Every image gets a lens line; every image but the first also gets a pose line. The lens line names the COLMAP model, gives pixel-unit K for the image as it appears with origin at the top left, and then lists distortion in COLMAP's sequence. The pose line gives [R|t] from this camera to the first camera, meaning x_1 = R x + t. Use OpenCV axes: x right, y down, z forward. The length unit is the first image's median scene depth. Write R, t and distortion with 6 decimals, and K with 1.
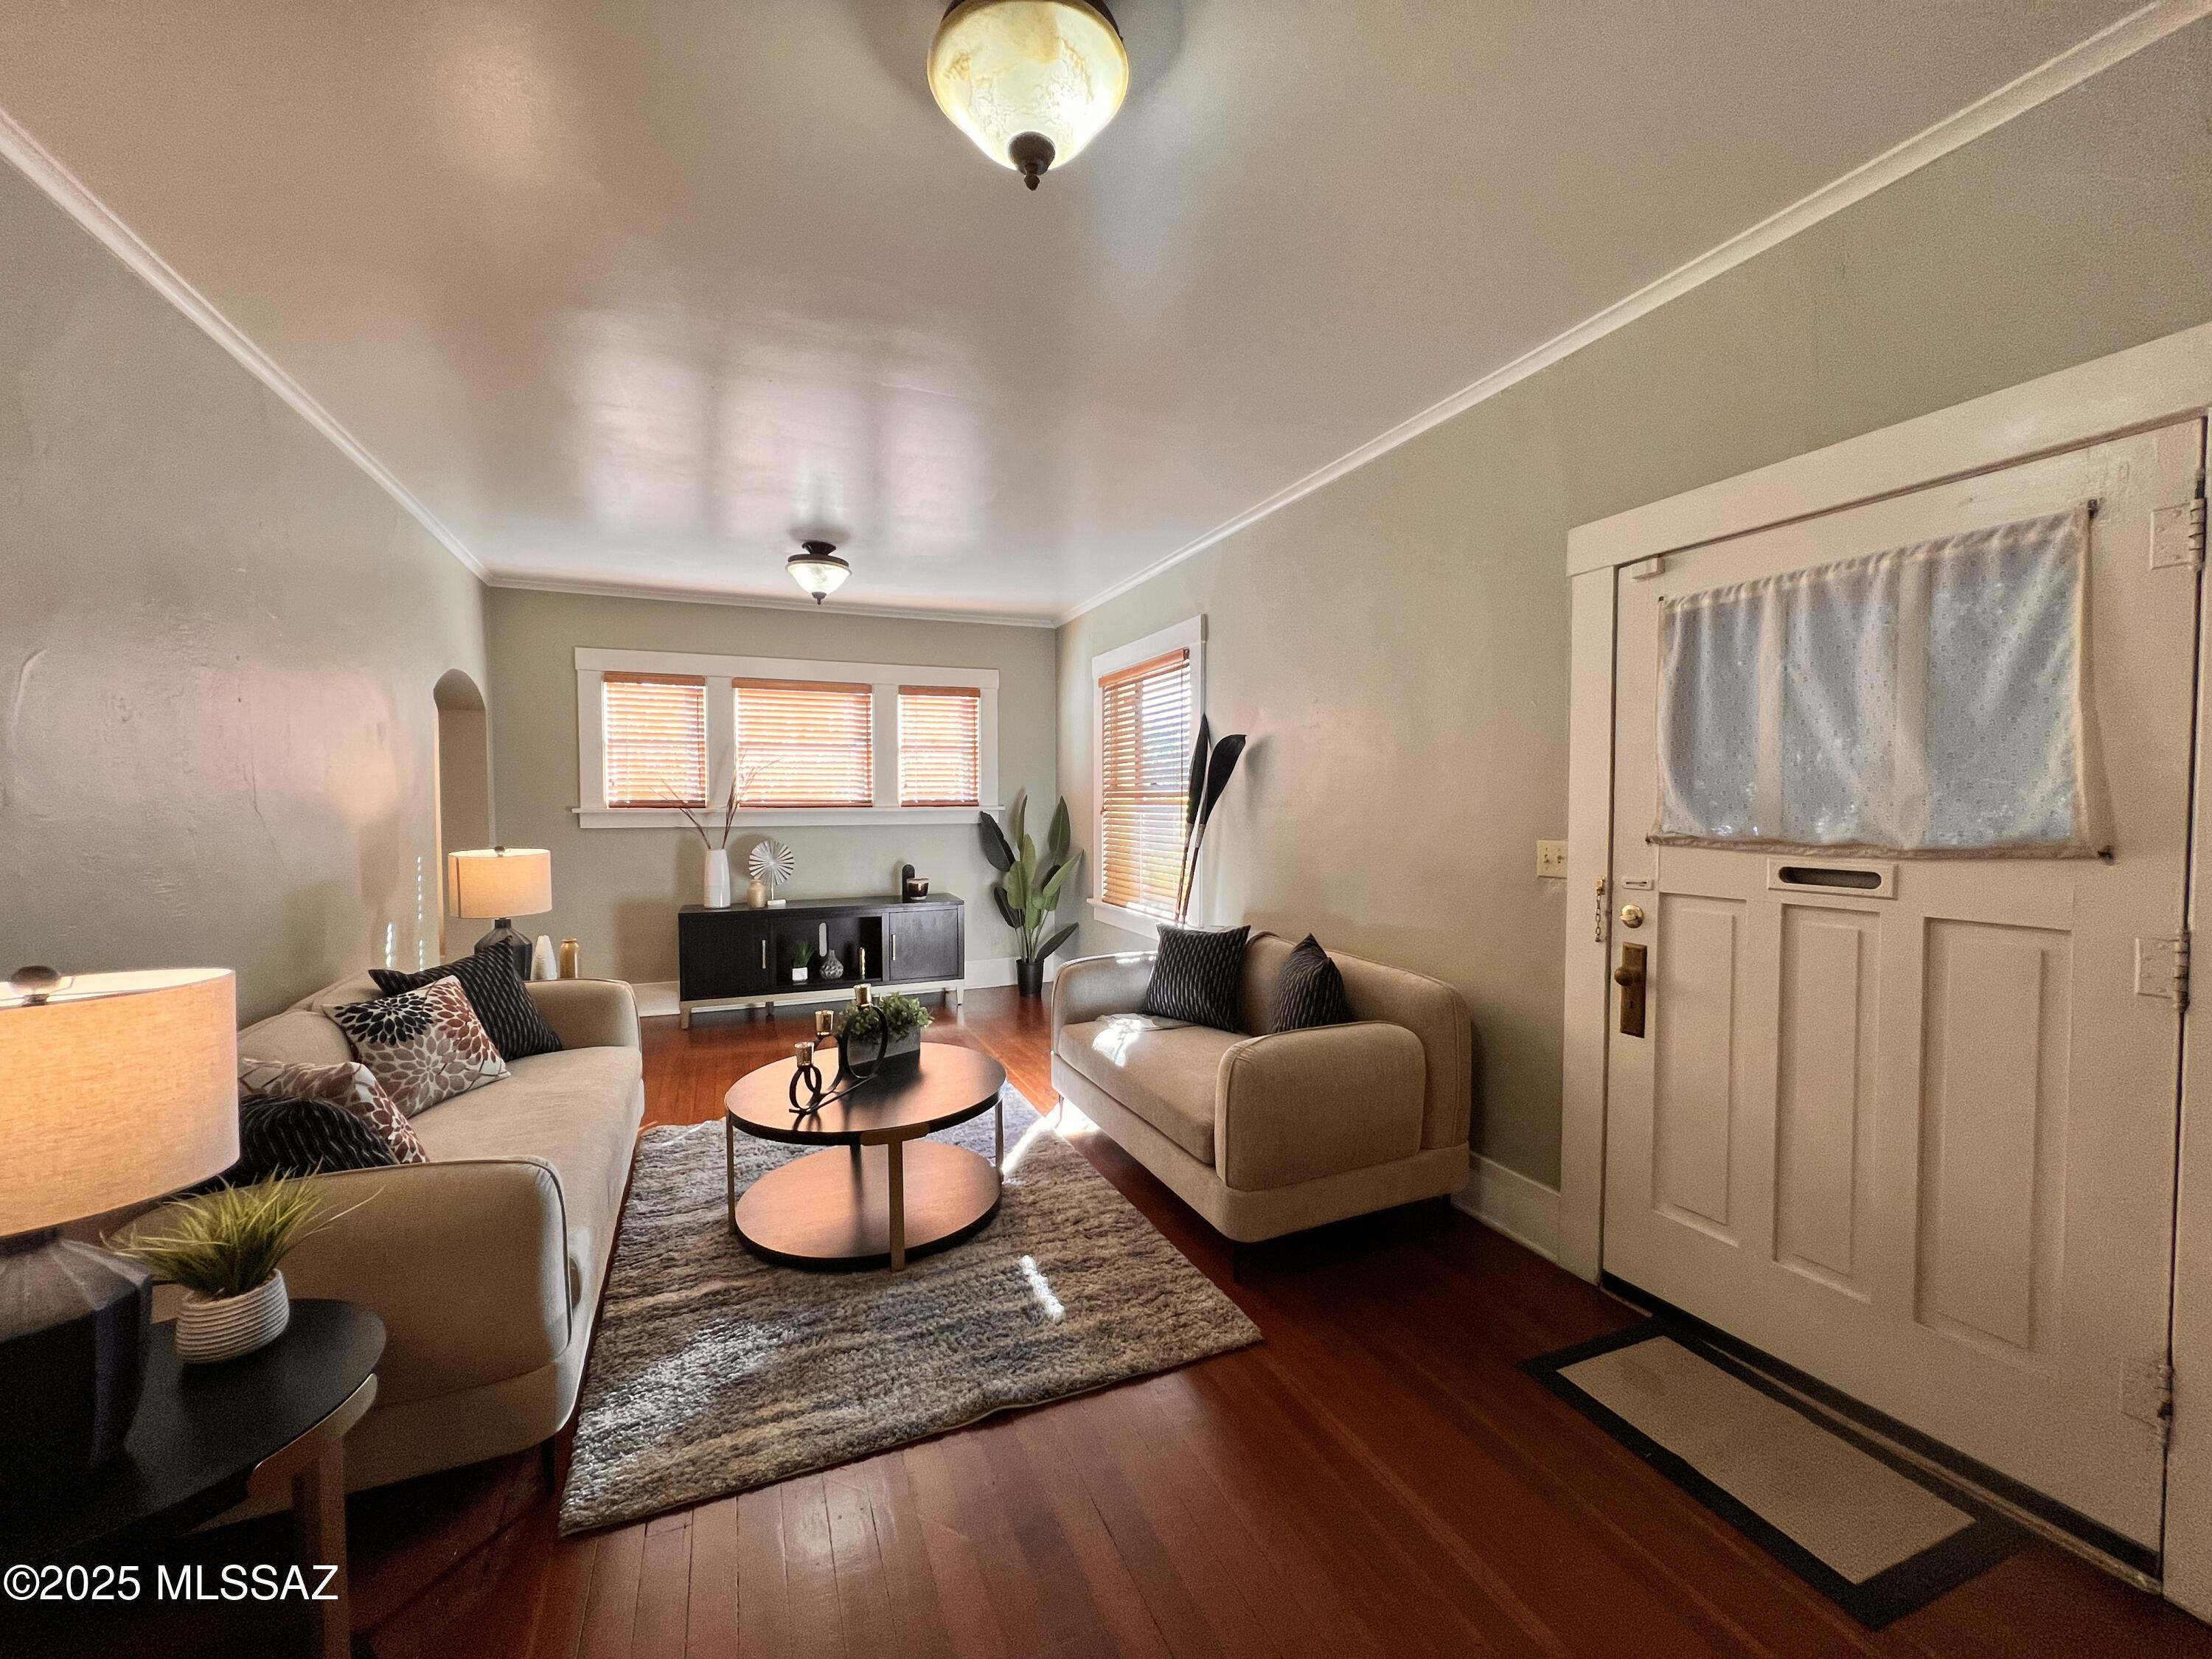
lens RADIAL K [[883.2, 0, 1105.7], [0, 883.2, 825.3], [0, 0, 1]] dist [-0.004606, 0.000382]
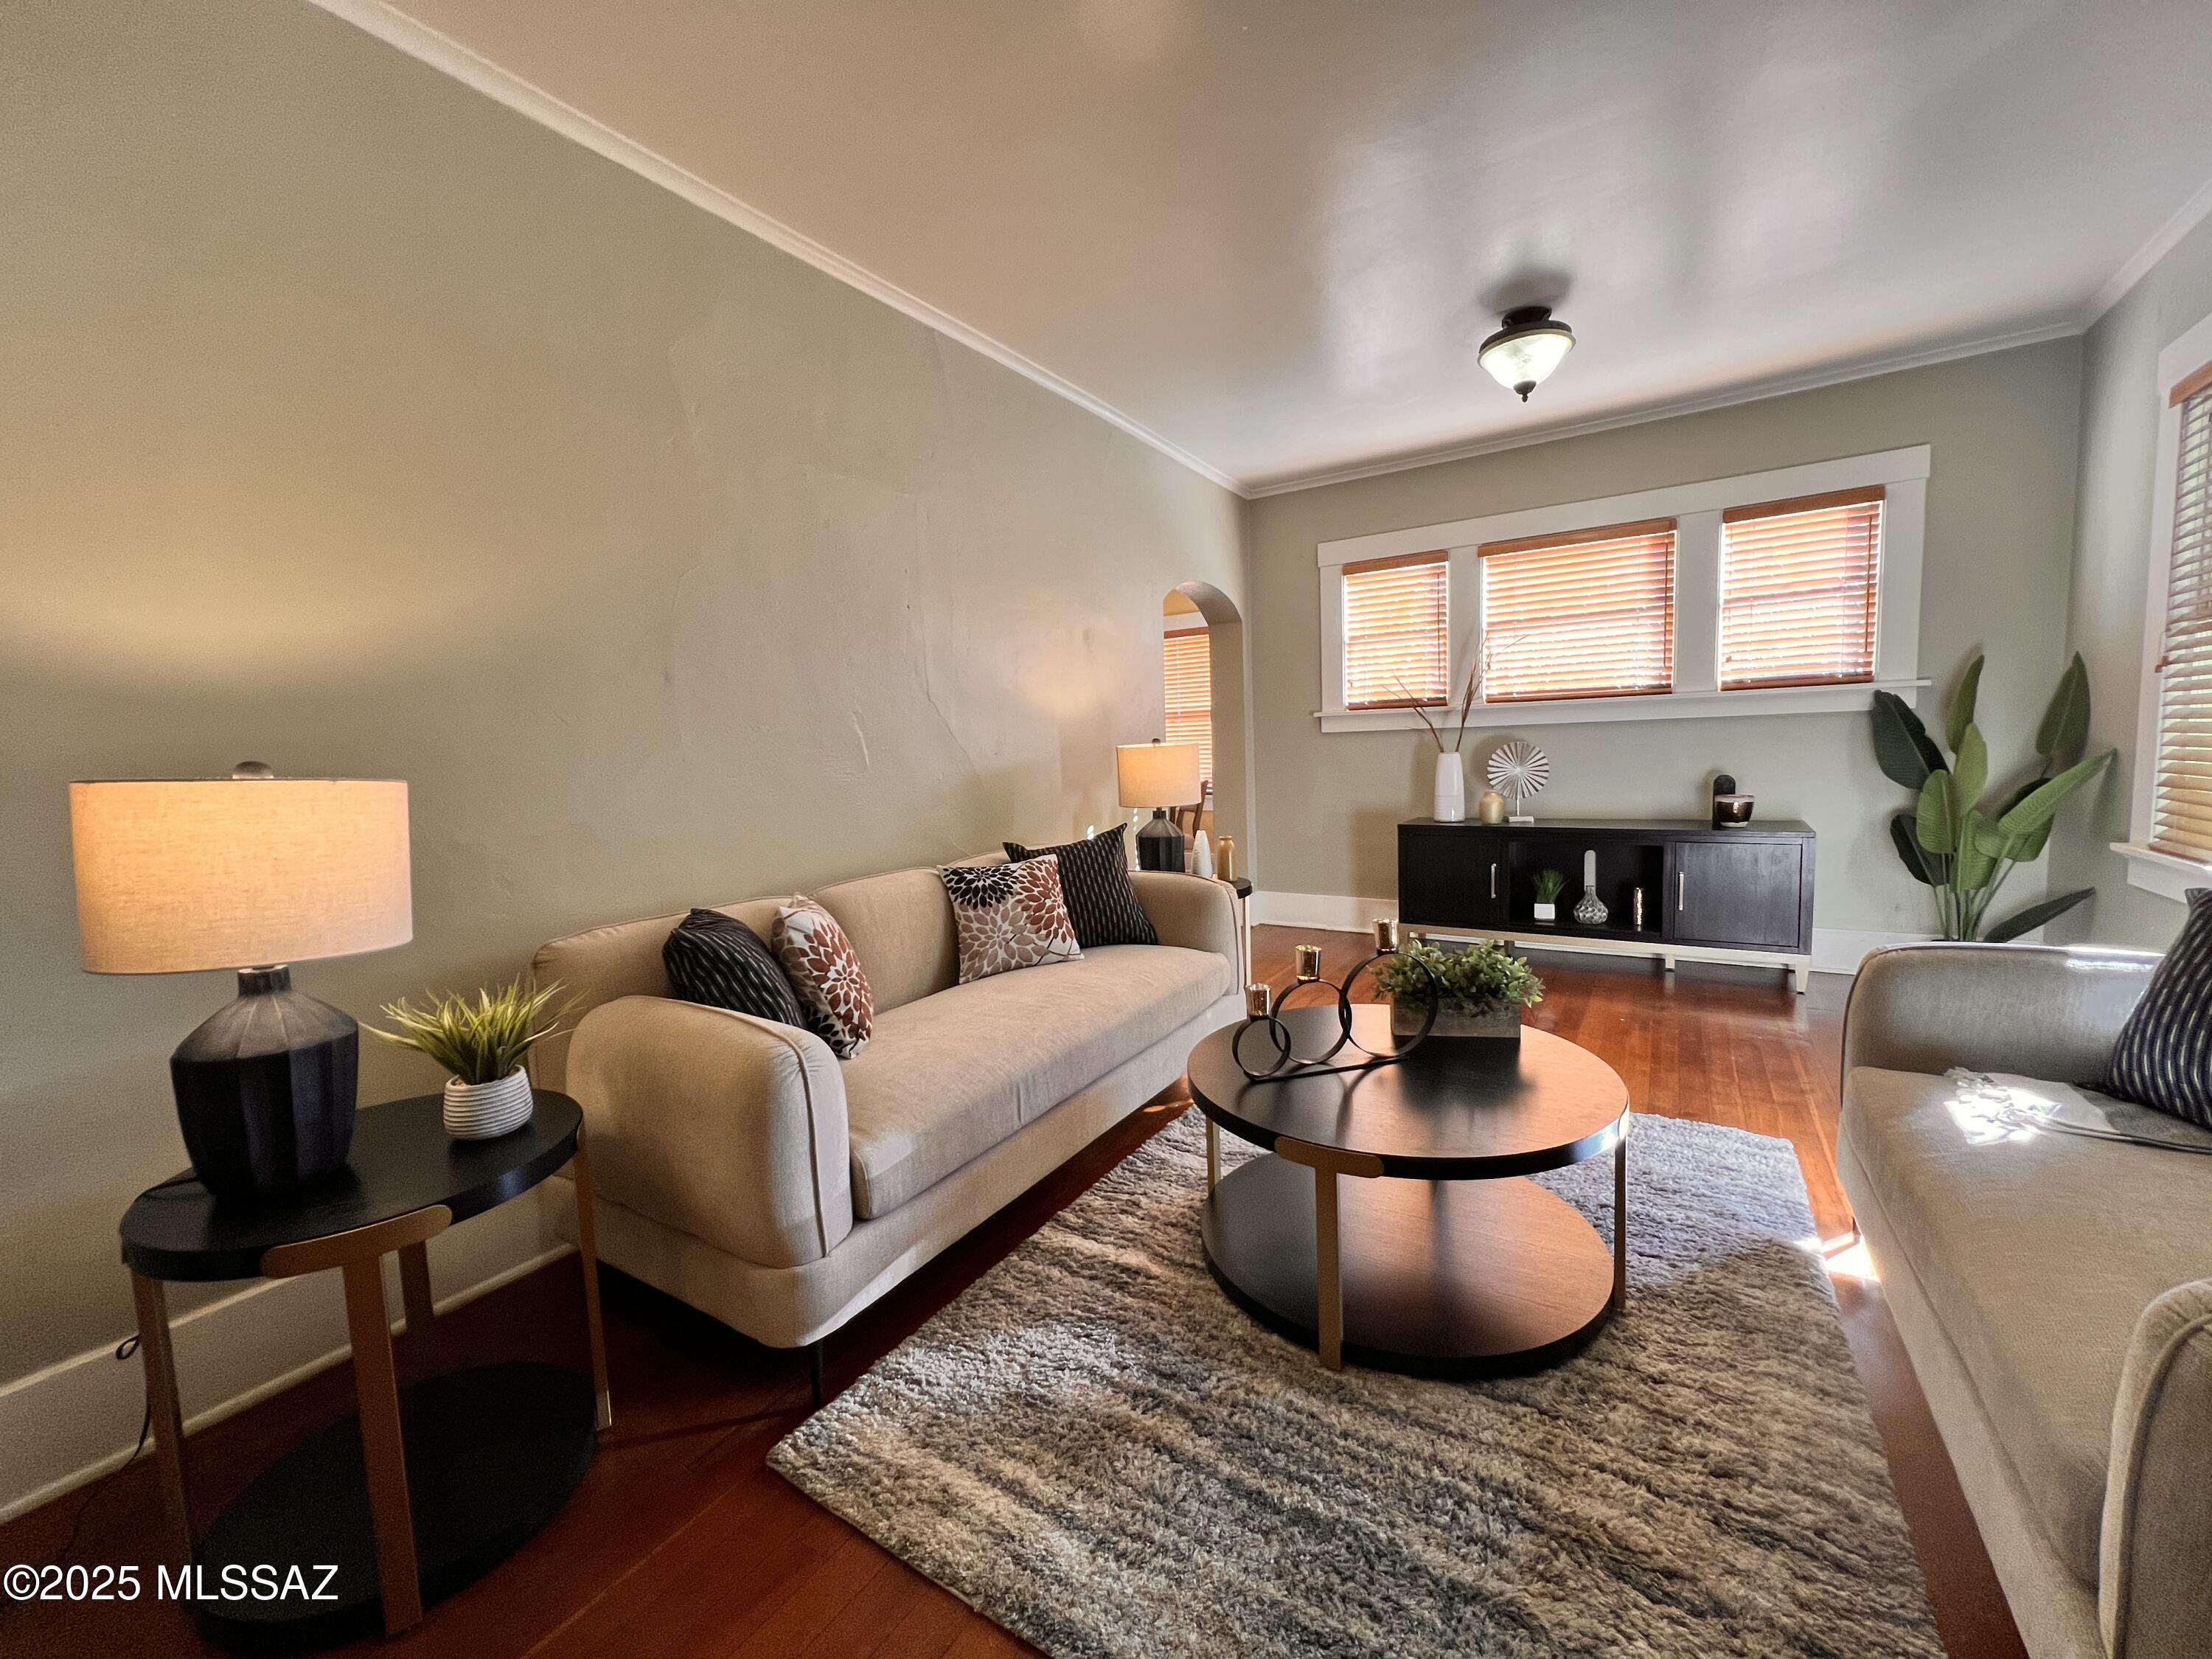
lens RADIAL K [[883.2, 0, 1095.4], [0, 883.2, 832.1], [0, 0, 1]] dist [-0.004606, 0.000382]
pose [[0.559048, 0.059346, -0.827009, 0.092954], [0.010498, 0.996849, 0.078630, 0.040102], [0.829069, -0.052640, 0.556663, 0.293896]]
